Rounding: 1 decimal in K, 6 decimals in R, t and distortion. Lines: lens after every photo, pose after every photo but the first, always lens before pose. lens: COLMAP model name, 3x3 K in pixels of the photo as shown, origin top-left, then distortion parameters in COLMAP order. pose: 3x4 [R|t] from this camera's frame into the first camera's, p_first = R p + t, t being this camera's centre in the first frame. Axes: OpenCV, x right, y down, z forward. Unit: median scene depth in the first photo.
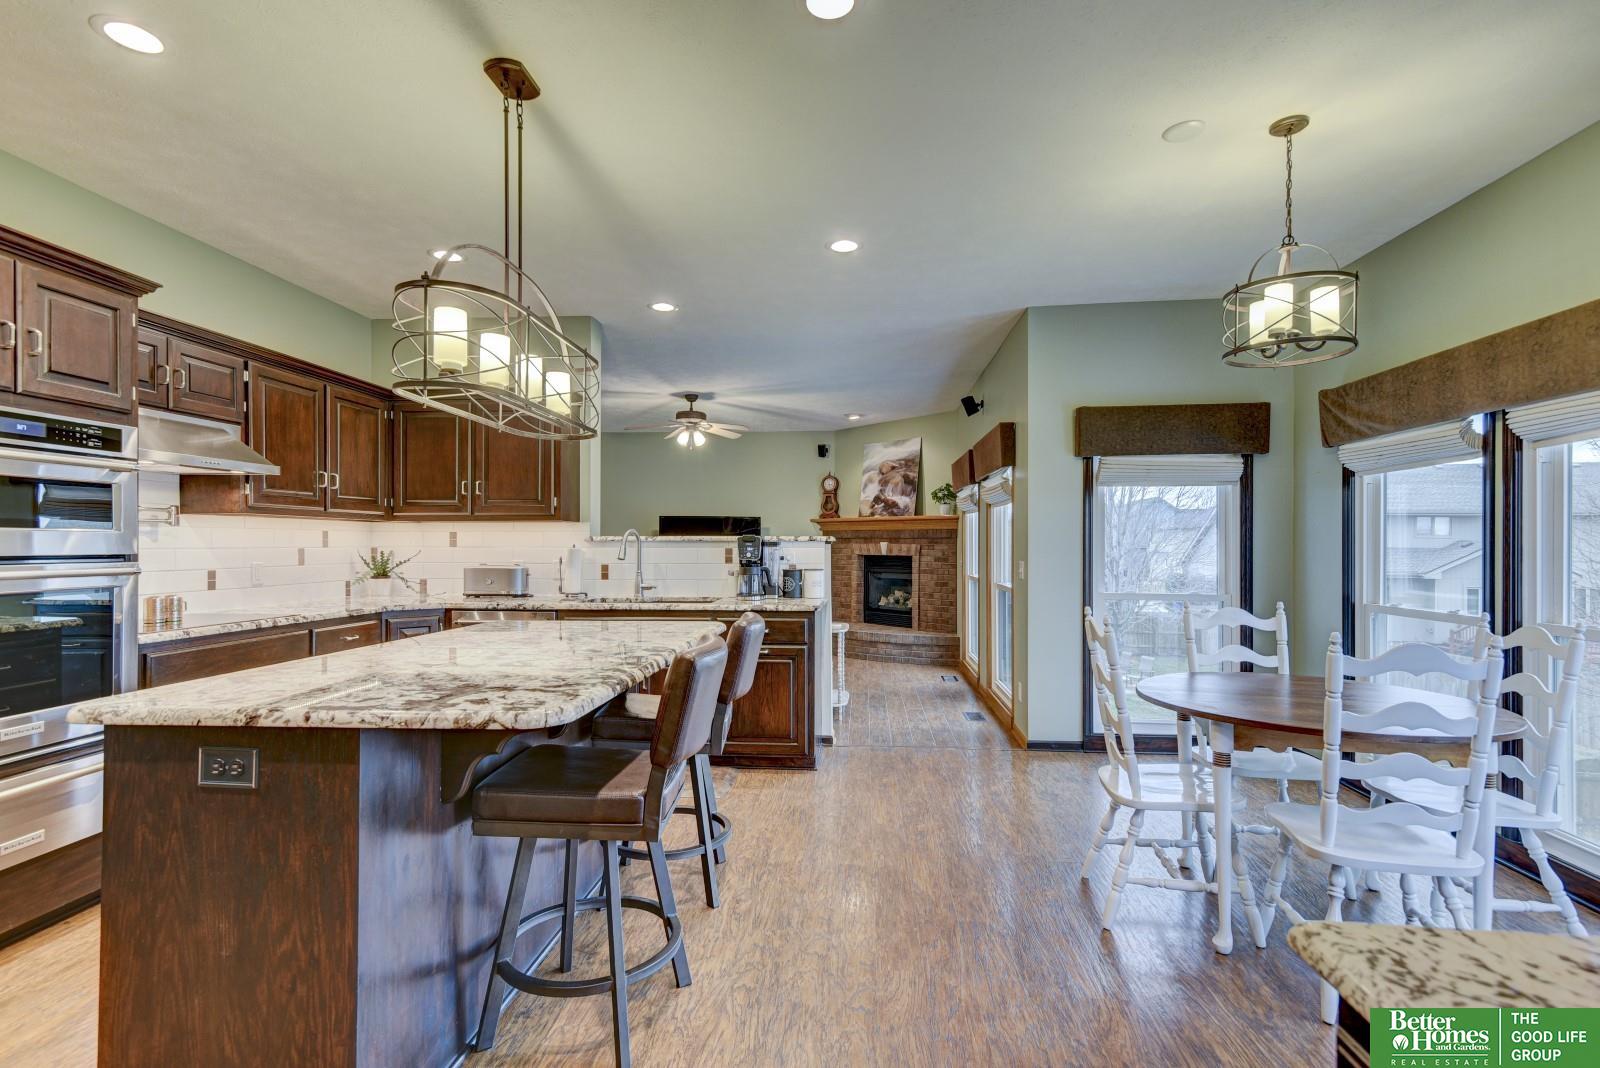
lens RADIAL K [[751.3, 0, 799.9], [0, 751.3, 539.6], [0, 0, 1]] dist [0.003260, -0.000638]
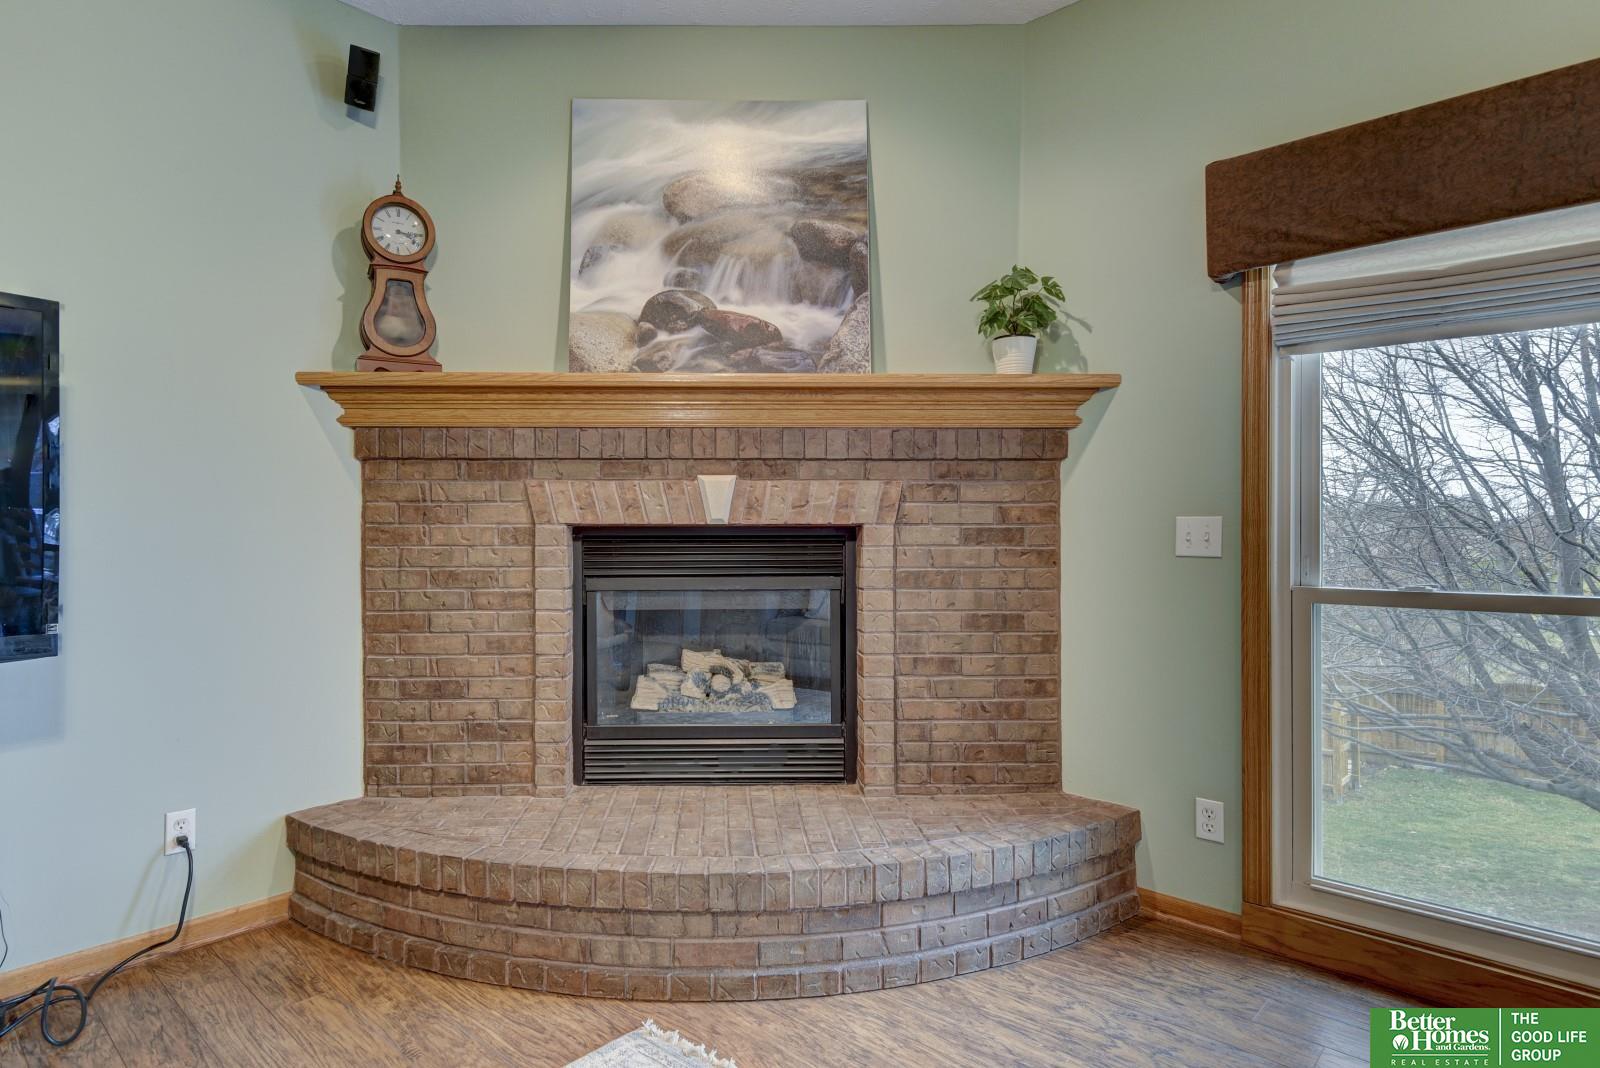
lens RADIAL K [[885.9, 0, 791.9], [0, 885.9, 530.7], [0, 0, 1]] dist [0.025492, -0.000882]
pose [[0.629084, -0.003895, 0.777328, -0.112913], [-0.000788, 0.999984, 0.005648, 0.021713], [-0.777337, -0.004165, 0.629070, 0.792111]]
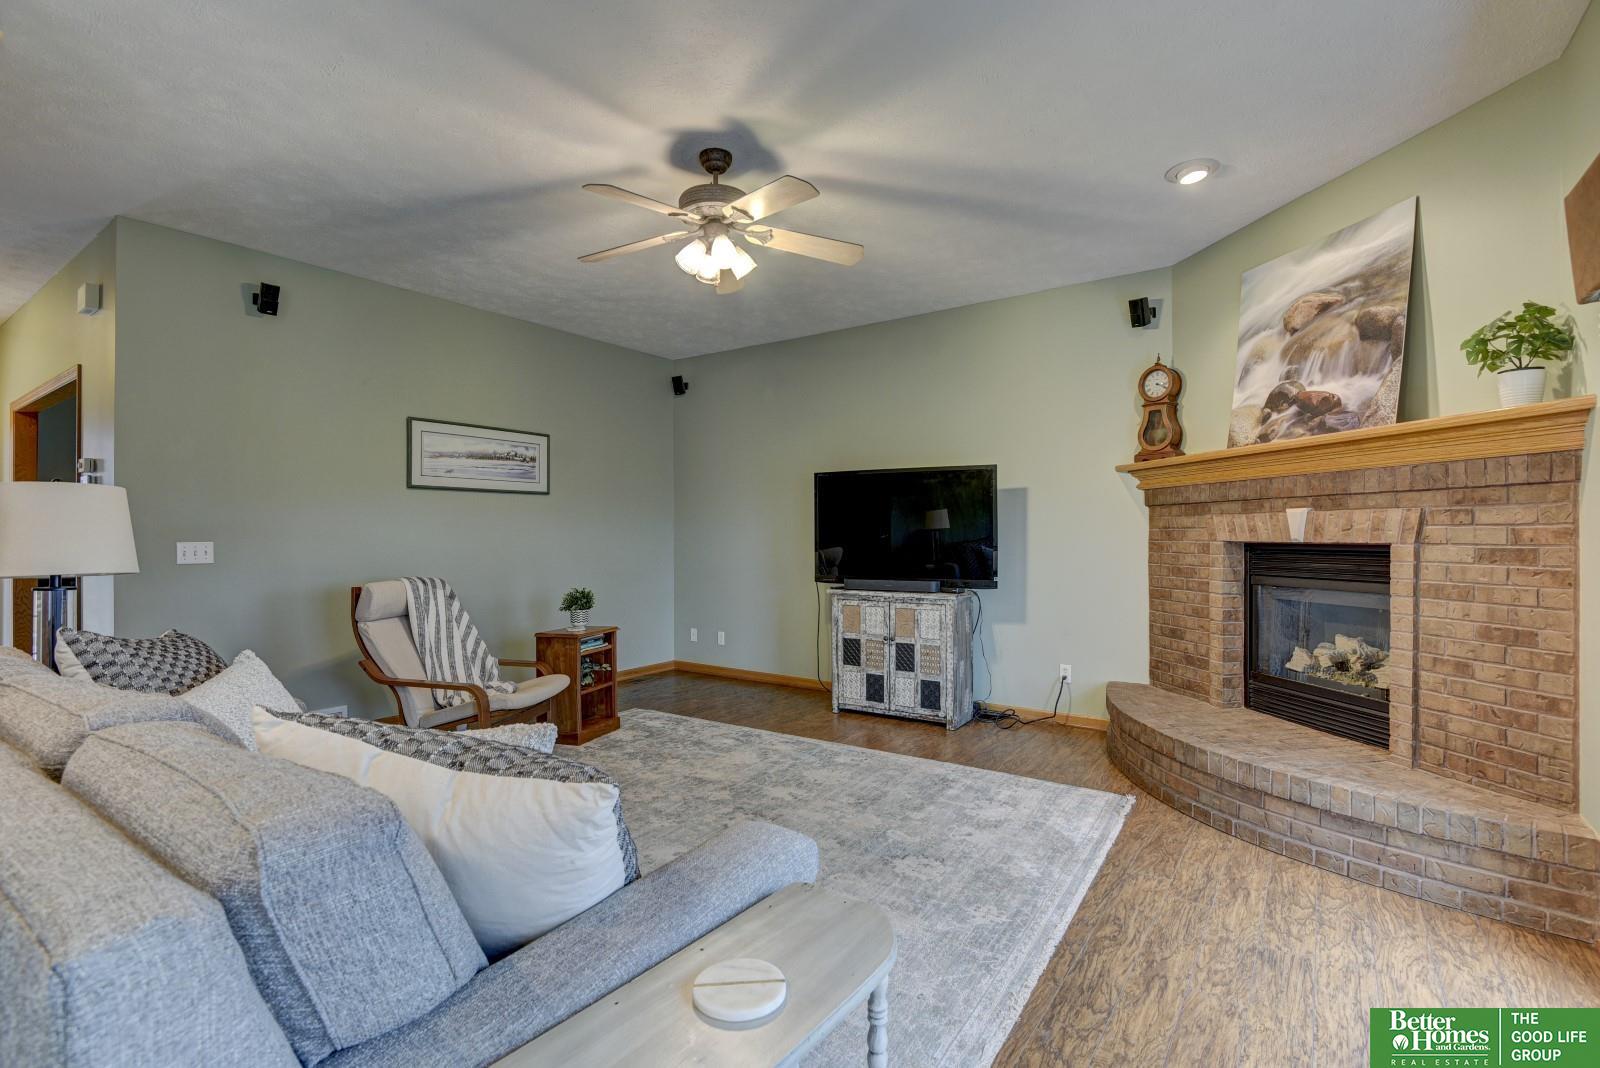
lens RADIAL K [[756.1, 0, 790.2], [0, 756.1, 533.6], [0, 0, 1]] dist [-0.021637, -0.001697]
pose [[0.863818, -0.005715, -0.503772, 0.082036], [0.006742, 0.999977, 0.000215, 0.014855], [0.503759, -0.003582, 0.863837, 0.552825]]
